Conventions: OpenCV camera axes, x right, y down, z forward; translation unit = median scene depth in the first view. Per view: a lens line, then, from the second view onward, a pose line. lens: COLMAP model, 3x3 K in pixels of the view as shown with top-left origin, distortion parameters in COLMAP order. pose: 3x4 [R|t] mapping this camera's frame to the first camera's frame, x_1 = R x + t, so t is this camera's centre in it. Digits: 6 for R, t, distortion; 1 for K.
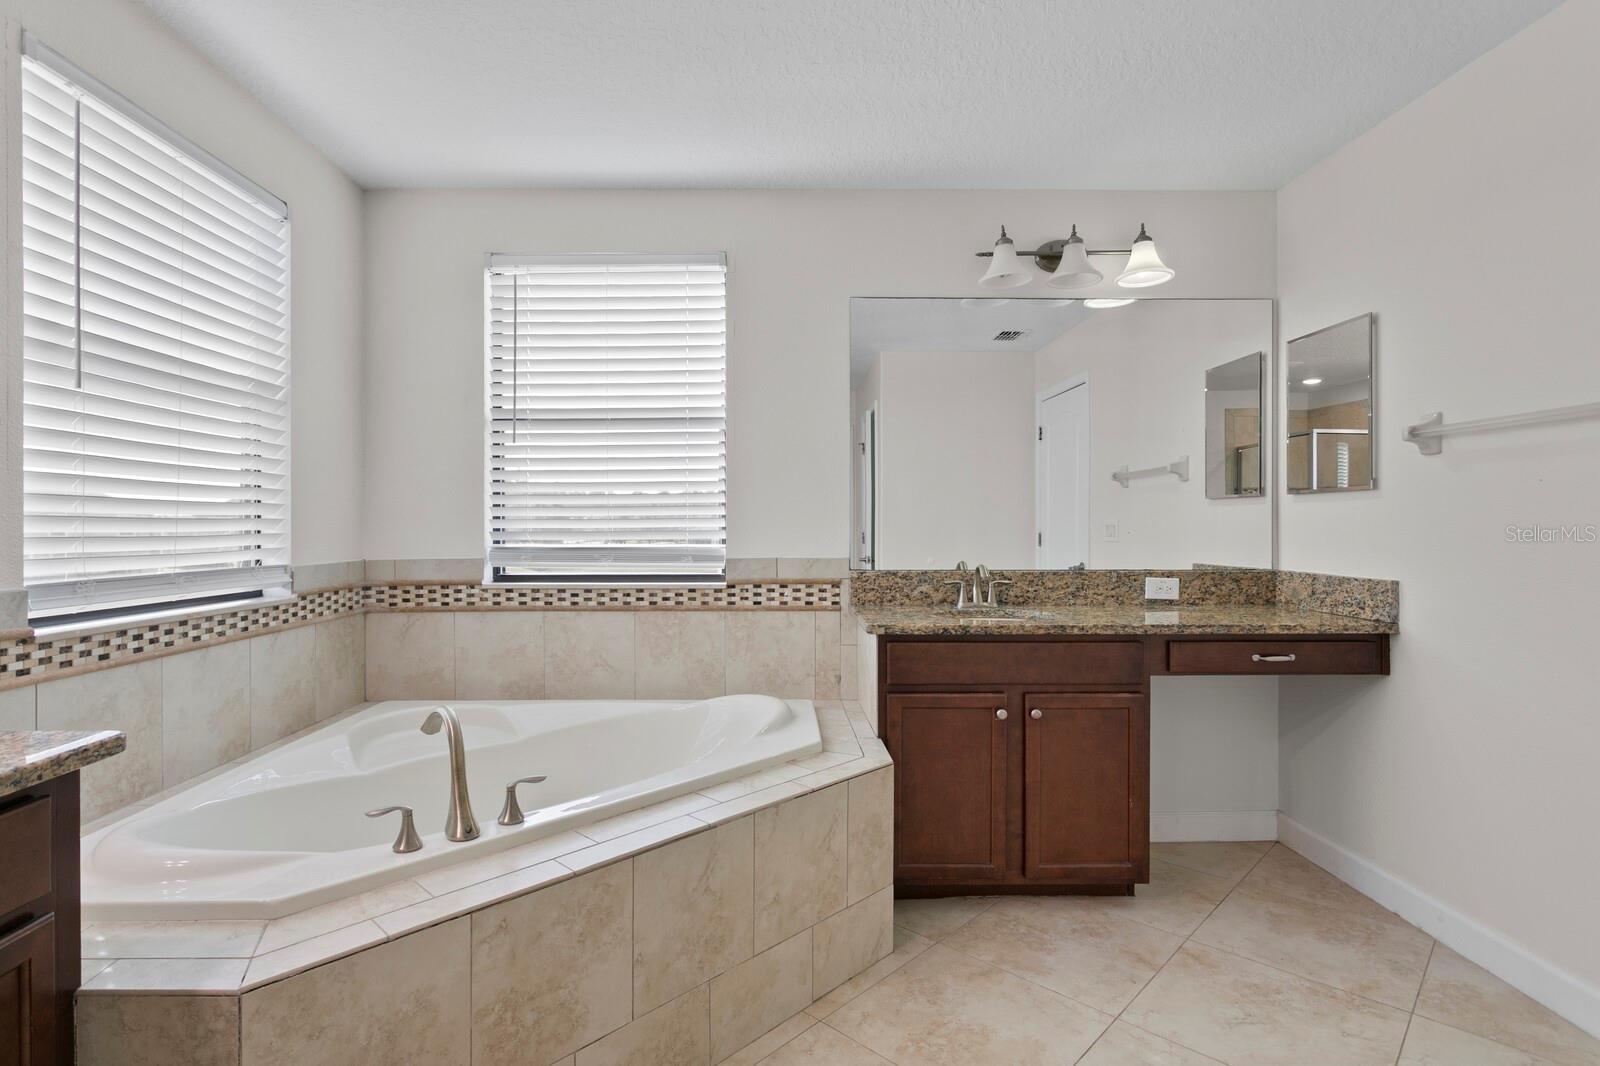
lens RADIAL K [[791.0, 0, 796.3], [0, 791.0, 517.9], [0, 0, 1]] dist [-0.004635, 0.001473]
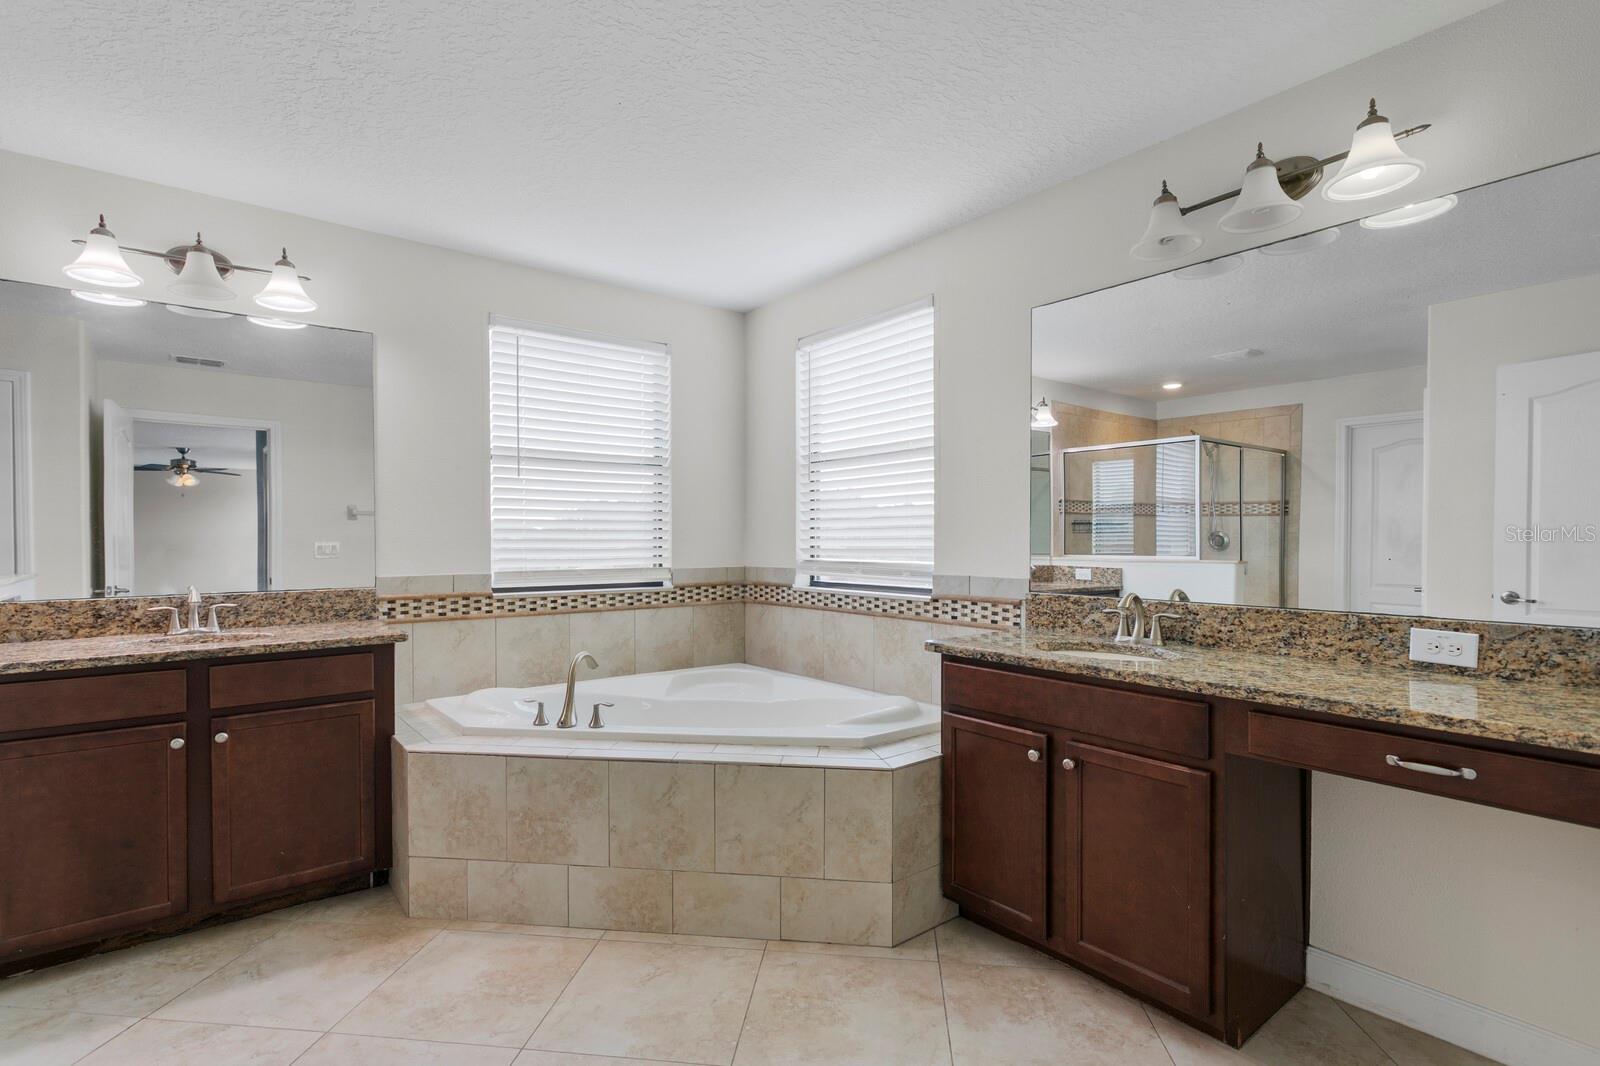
lens RADIAL K [[763.1, 0, 783.7], [0, 763.1, 540.6], [0, 0, 1]] dist [0.004658, -0.000033]
pose [[0.607702, 0.002180, -0.794162, 0.632041], [0.007158, 0.999941, 0.008222, -0.006308], [0.794133, -0.010681, 0.607650, 0.196320]]
